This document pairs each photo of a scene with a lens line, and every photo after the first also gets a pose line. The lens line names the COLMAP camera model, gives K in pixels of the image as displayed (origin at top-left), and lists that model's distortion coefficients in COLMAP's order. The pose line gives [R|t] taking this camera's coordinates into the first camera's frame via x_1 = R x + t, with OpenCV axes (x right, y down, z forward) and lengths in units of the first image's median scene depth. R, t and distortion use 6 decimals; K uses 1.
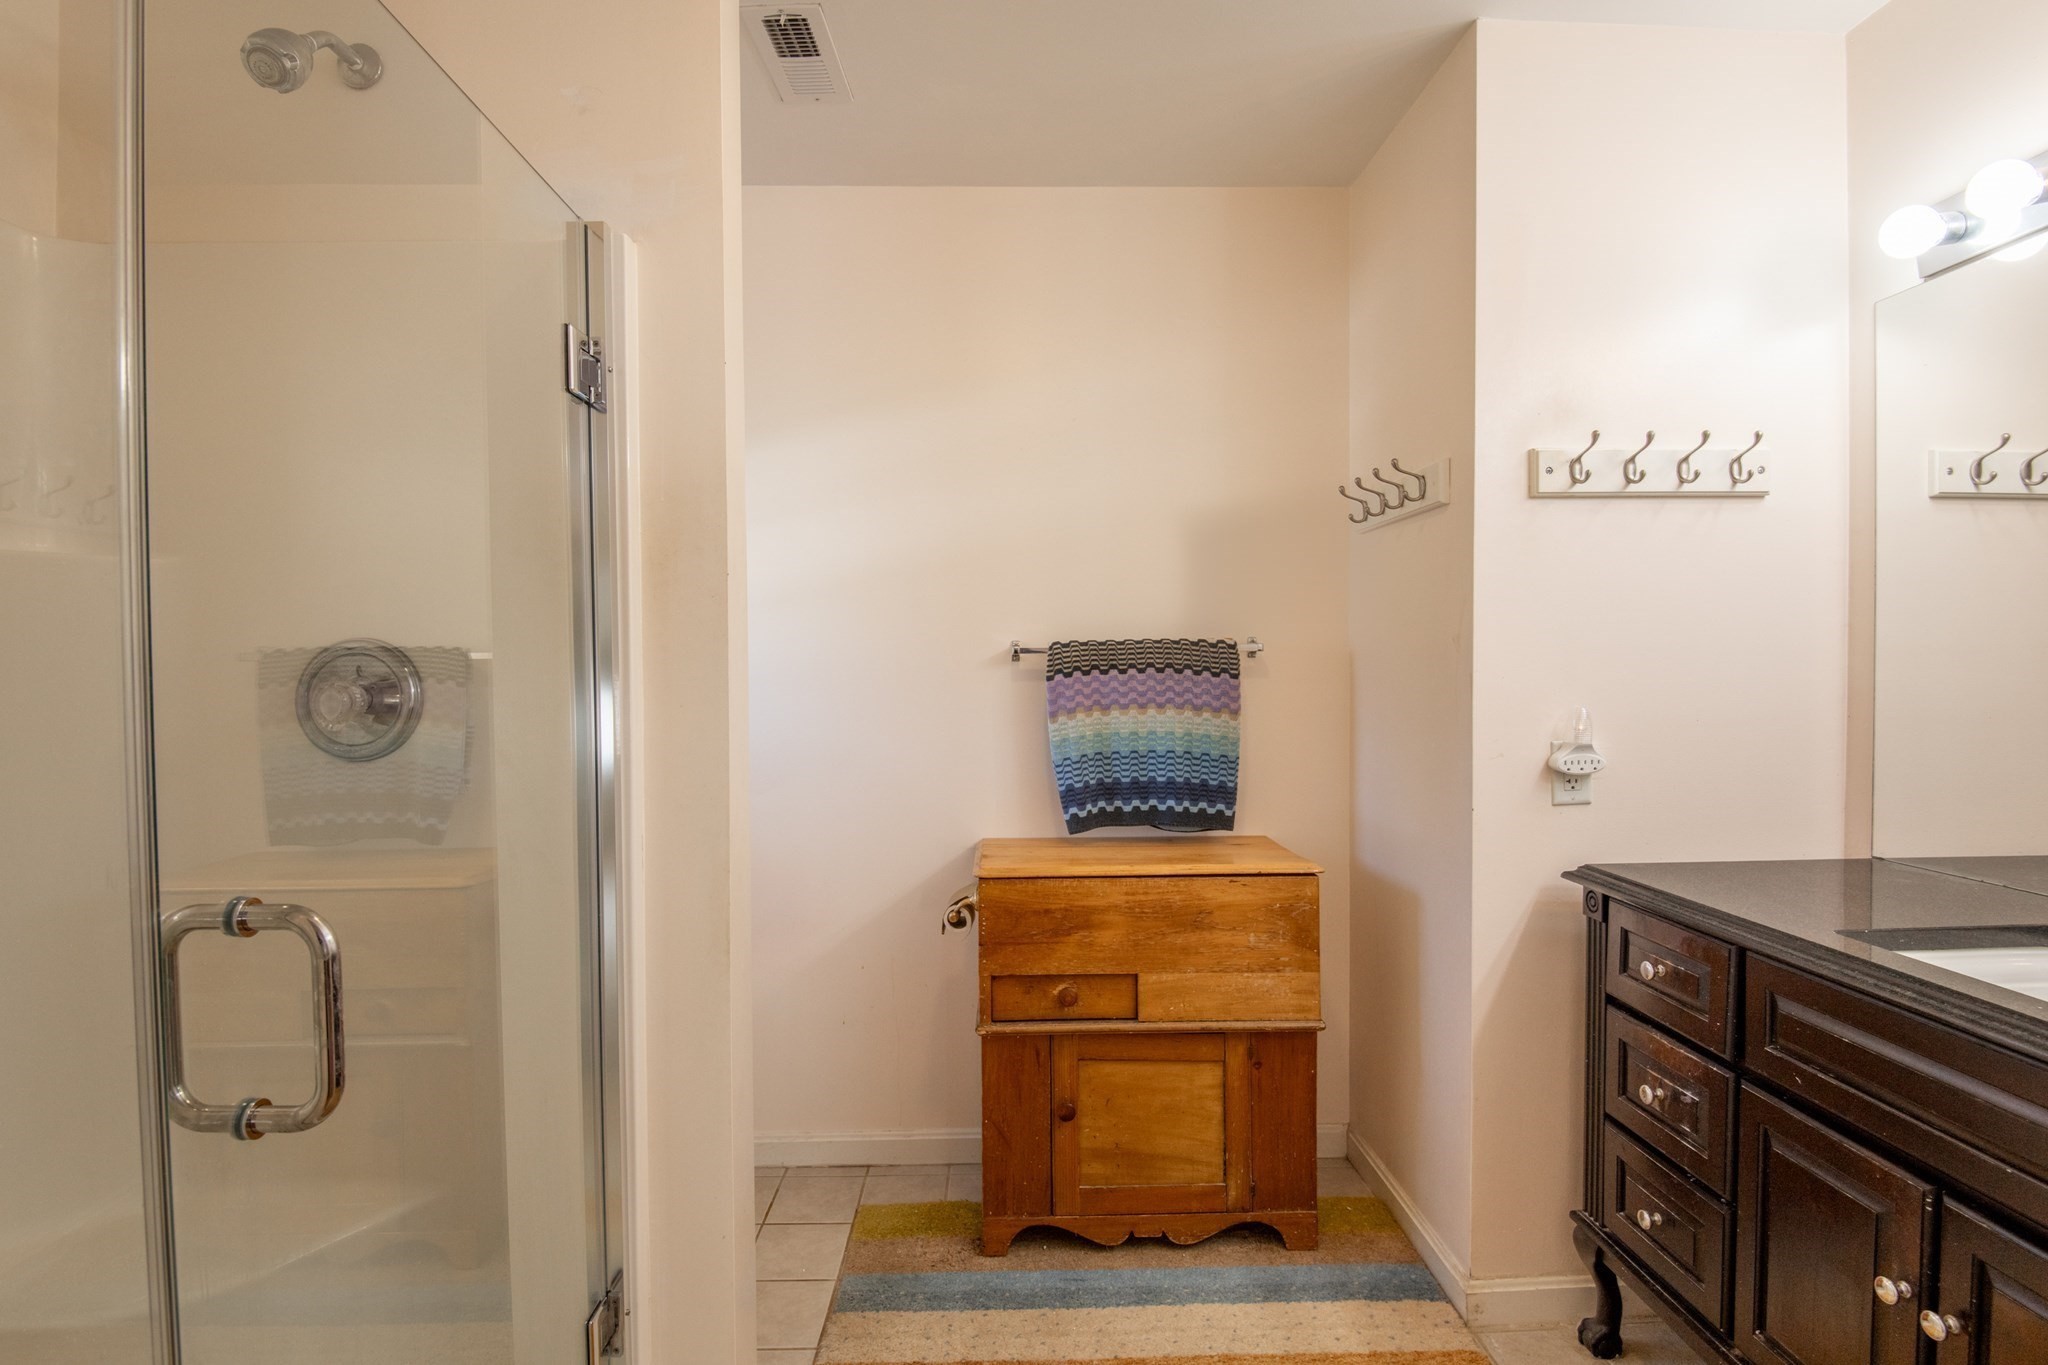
lens RADIAL K [[958.5, 0, 1025.4], [0, 958.5, 669.6], [0, 0, 1]] dist [0.041474, -0.043027]
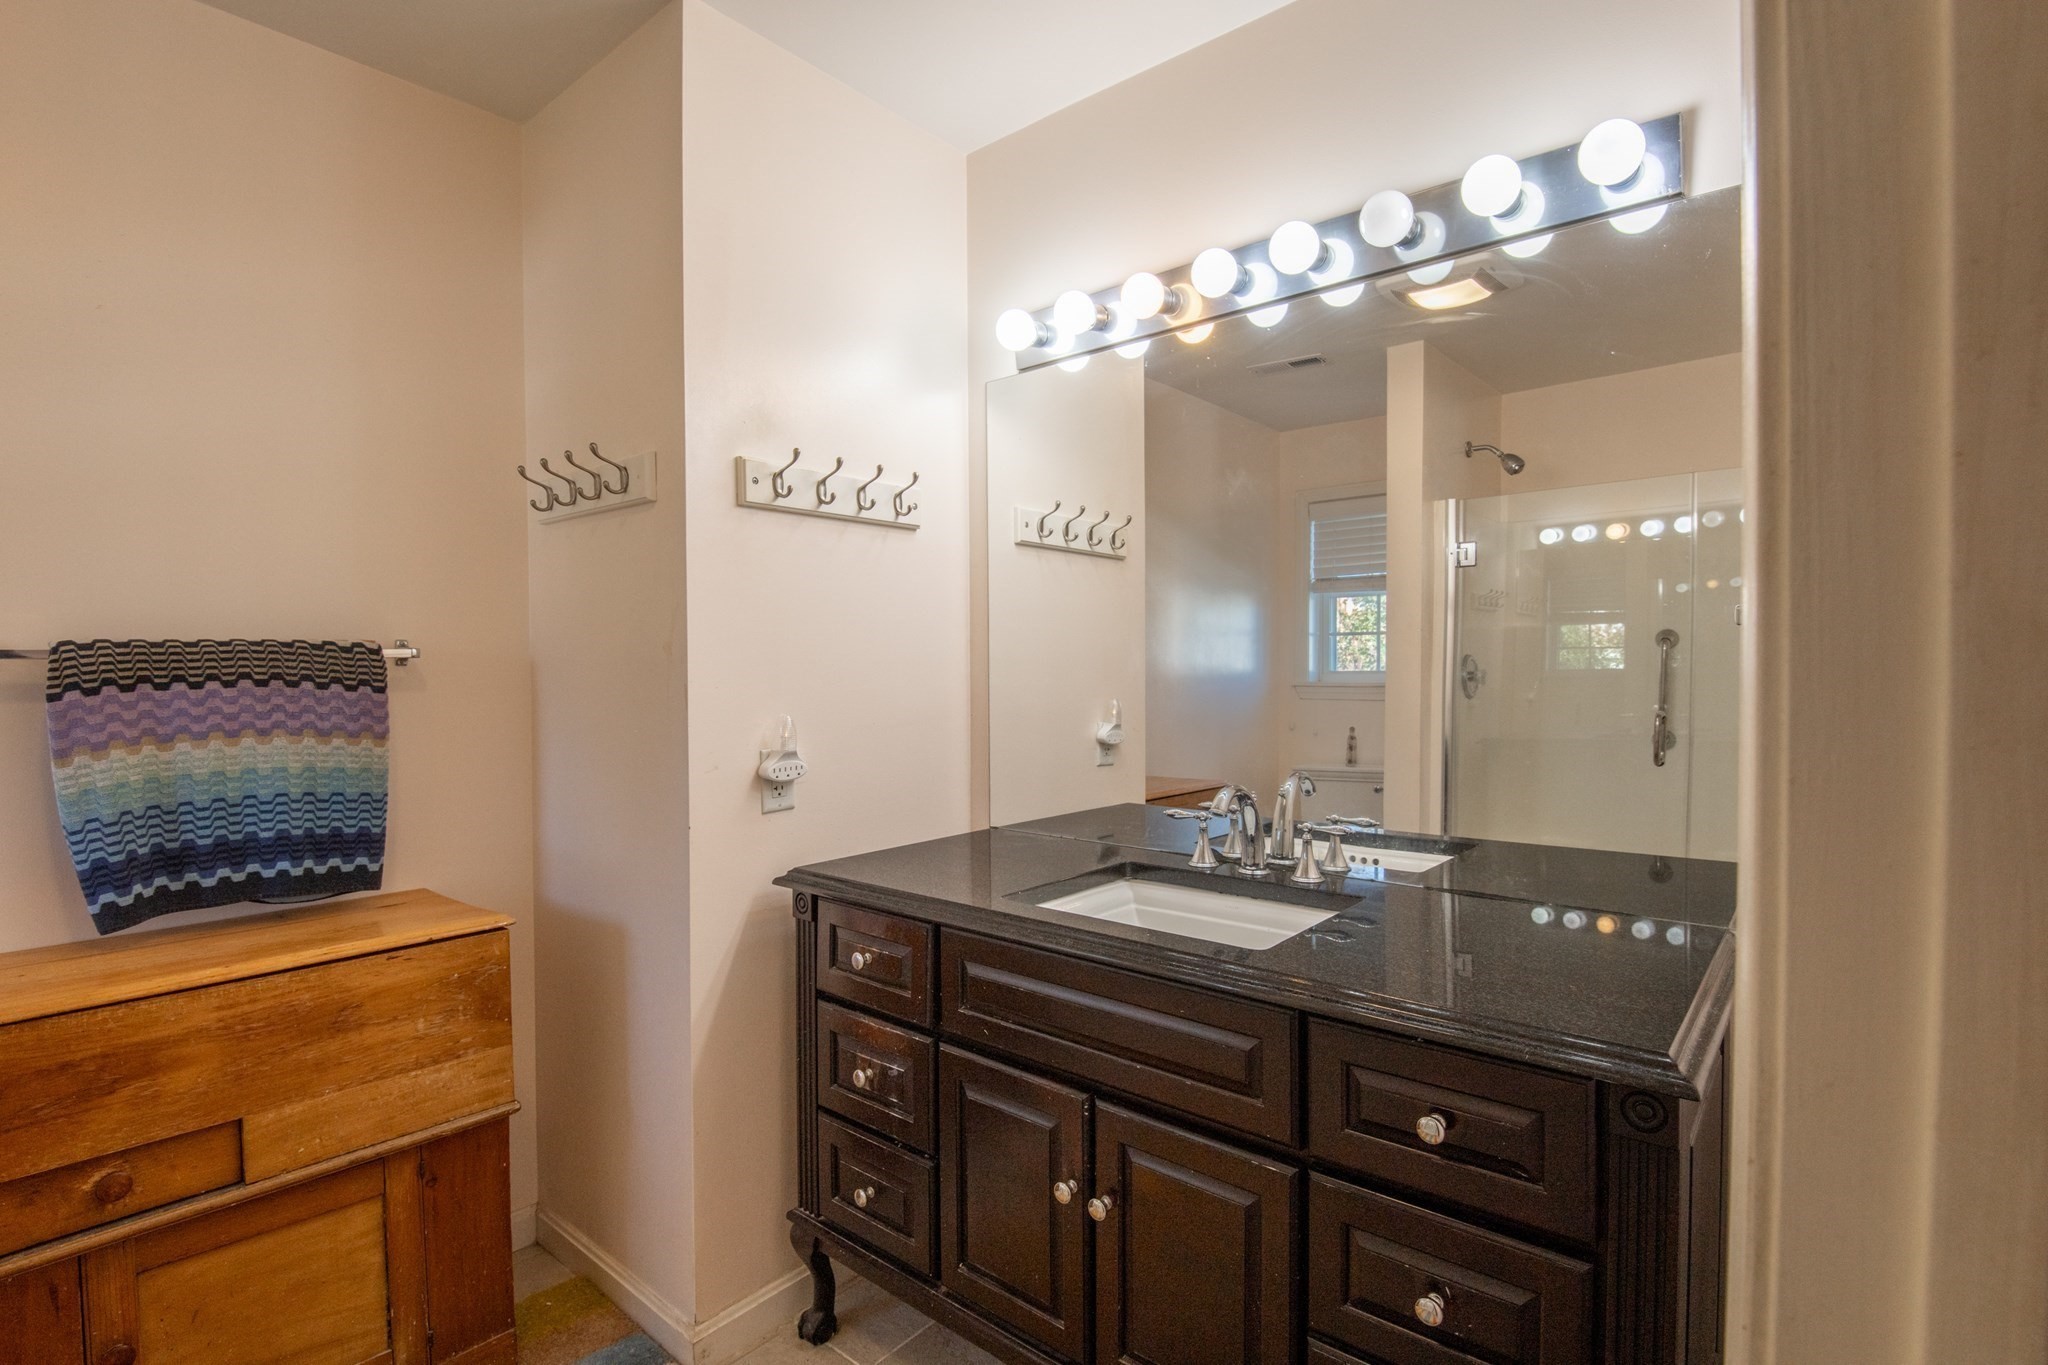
lens RADIAL K [[973.9, 0, 1024.0], [0, 973.9, 682.5], [0, 0, 1]] dist [0.021695, -0.030906]
pose [[0.671278, -0.009190, 0.741149, -0.023242], [0.006063, 0.999958, 0.006908, -0.001797], [-0.741181, -0.000144, 0.671305, 0.114219]]
